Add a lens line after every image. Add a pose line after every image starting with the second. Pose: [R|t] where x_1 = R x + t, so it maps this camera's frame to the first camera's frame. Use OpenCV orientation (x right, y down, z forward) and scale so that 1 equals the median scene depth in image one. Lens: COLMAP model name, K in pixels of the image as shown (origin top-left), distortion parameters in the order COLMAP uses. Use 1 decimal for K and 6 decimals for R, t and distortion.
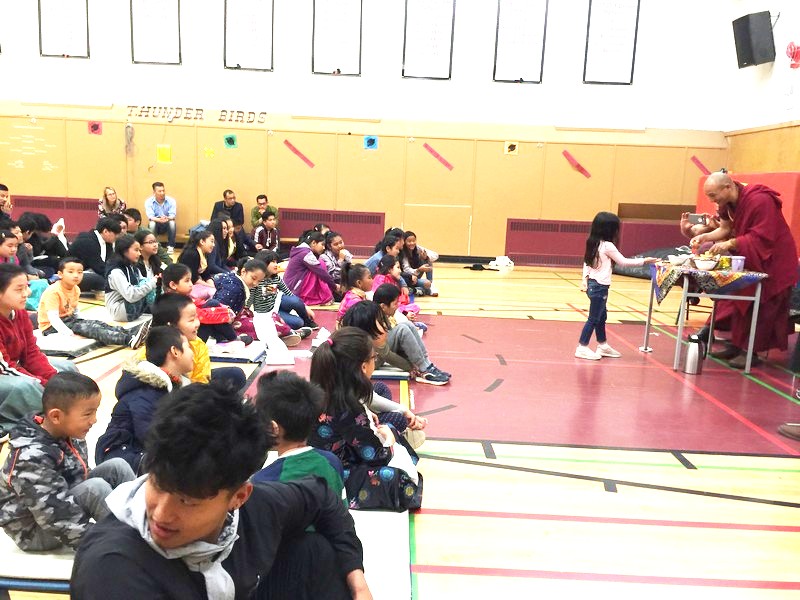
lens RADIAL K [[692.9, 0, 394.3], [0, 692.9, 295.4], [0, 0, 1]] dist [0.082757, -0.104468]
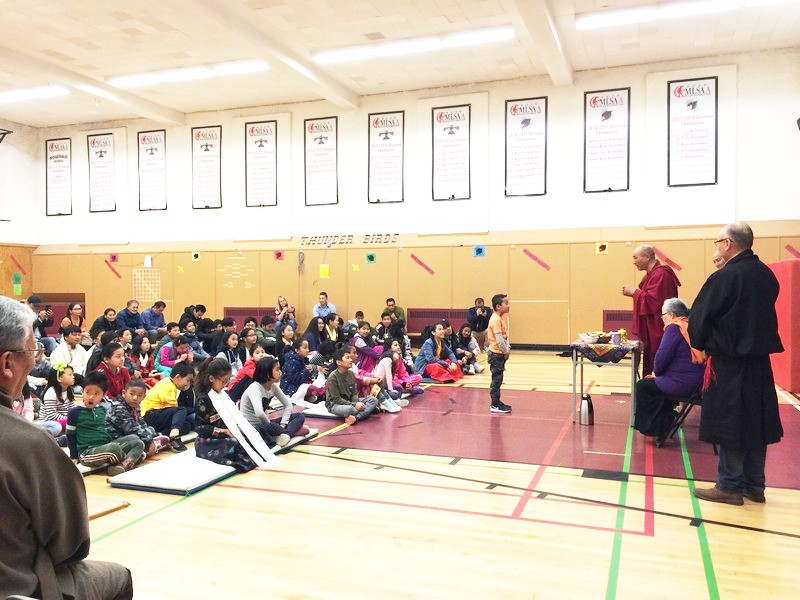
lens RADIAL K [[692.9, 0, 402.5], [0, 692.9, 295.9], [0, 0, 1]] dist [0.082757, -0.104468]
pose [[0.939683, -0.043210, -0.339307, 0.246847], [-0.005888, 0.989798, -0.142353, 0.027865], [0.341996, 0.135765, 0.929842, -0.151153]]
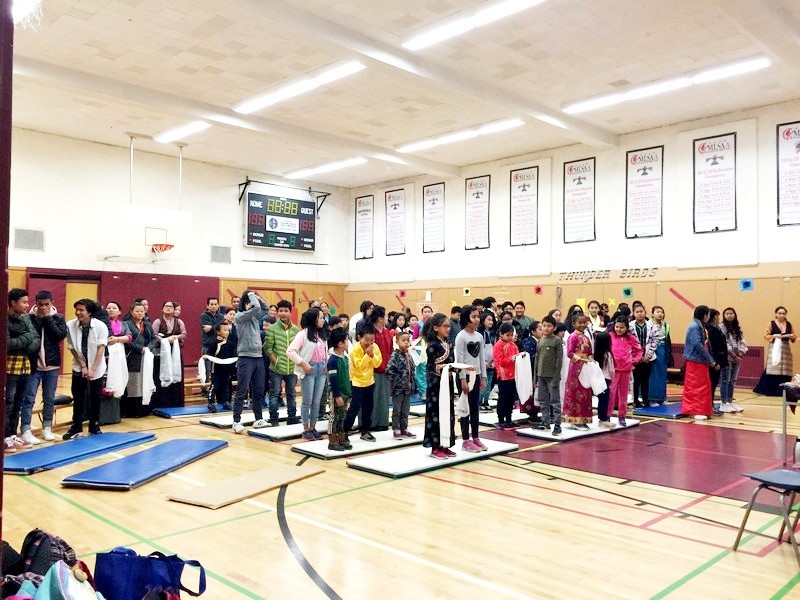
lens RADIAL K [[692.9, 0, 383.8], [0, 692.9, 284.4], [0, 0, 1]] dist [0.082757, -0.104468]
pose [[0.696844, -0.073591, -0.713438, 0.373887], [-0.082078, 0.980005, -0.181256, 0.035883], [0.712511, 0.184865, 0.676870, -0.199001]]
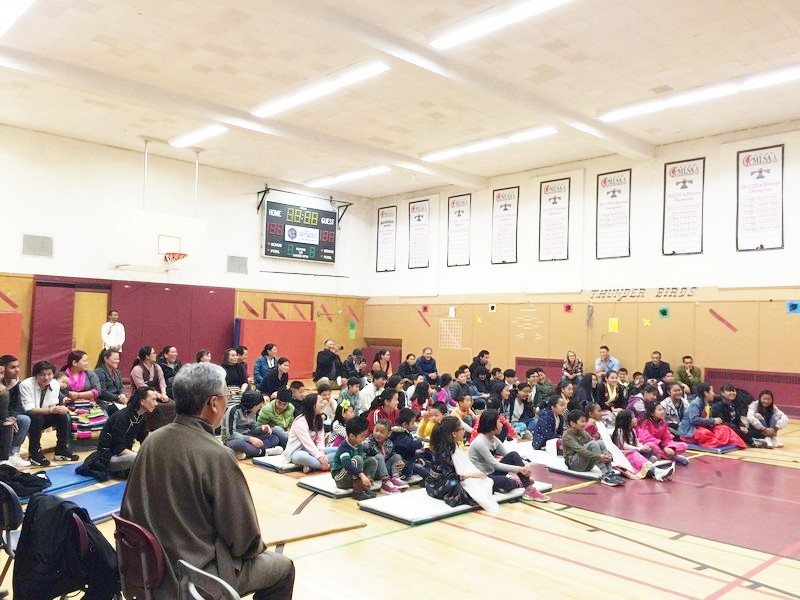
lens RADIAL K [[692.9, 0, 397.3], [0, 692.9, 295.8], [0, 0, 1]] dist [0.082757, -0.104468]
pose [[0.688227, -0.062287, -0.722817, 0.328969], [-0.102550, 0.977952, -0.181915, 0.020202], [0.718211, 0.199323, 0.666665, -0.153748]]
